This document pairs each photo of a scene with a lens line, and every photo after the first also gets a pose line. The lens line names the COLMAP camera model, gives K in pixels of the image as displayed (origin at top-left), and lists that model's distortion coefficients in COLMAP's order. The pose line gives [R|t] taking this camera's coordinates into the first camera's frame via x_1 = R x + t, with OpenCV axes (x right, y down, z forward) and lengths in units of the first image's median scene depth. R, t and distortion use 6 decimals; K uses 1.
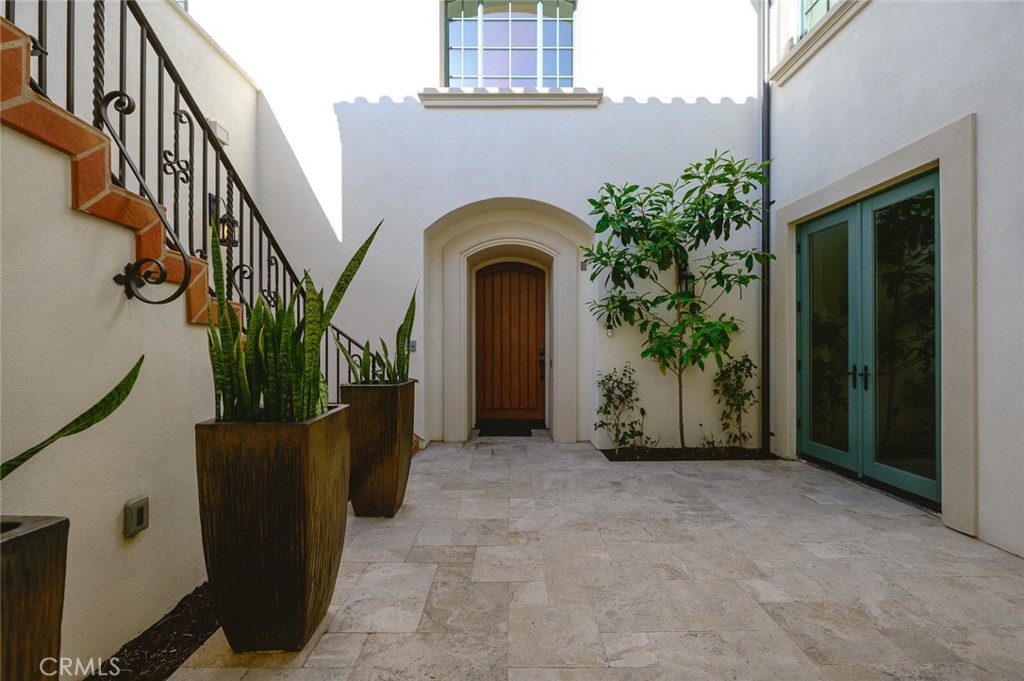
lens RADIAL K [[433.7, 0, 509.8], [0, 433.7, 340.0], [0, 0, 1]] dist [-0.001009, 0.000051]
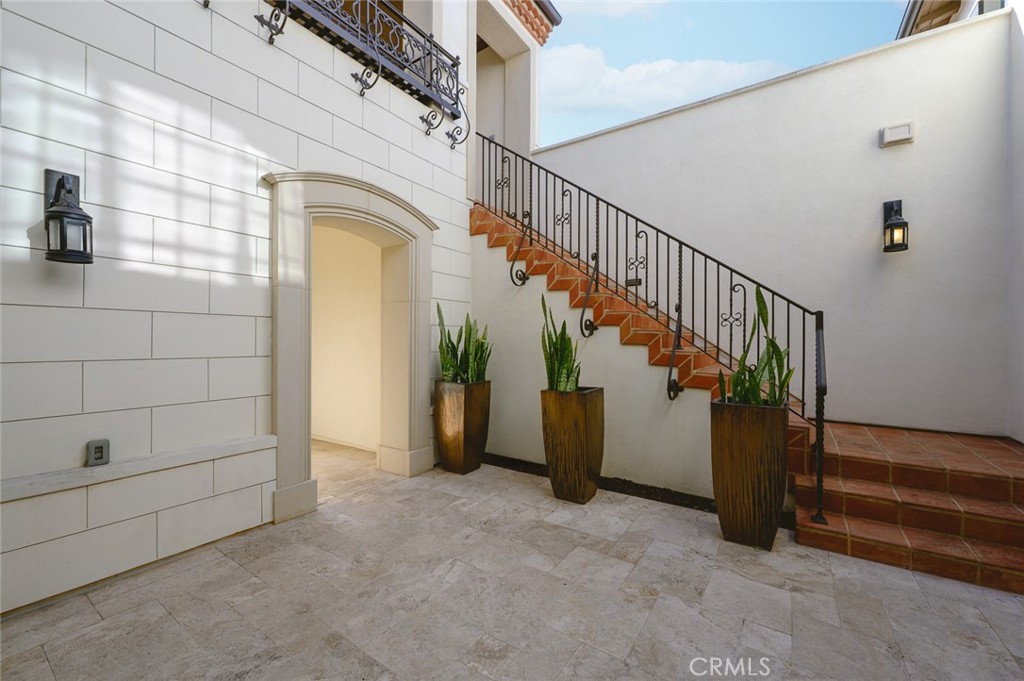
lens RADIAL K [[408.2, 0, 511.2], [0, 408.2, 342.6], [0, 0, 1]] dist [-0.000864, 0.000026]
pose [[-0.575329, 0.001331, -0.817921, 1.008673], [0.003477, 0.999994, -0.000818, -0.042599], [0.817915, -0.003314, -0.575330, 1.537240]]
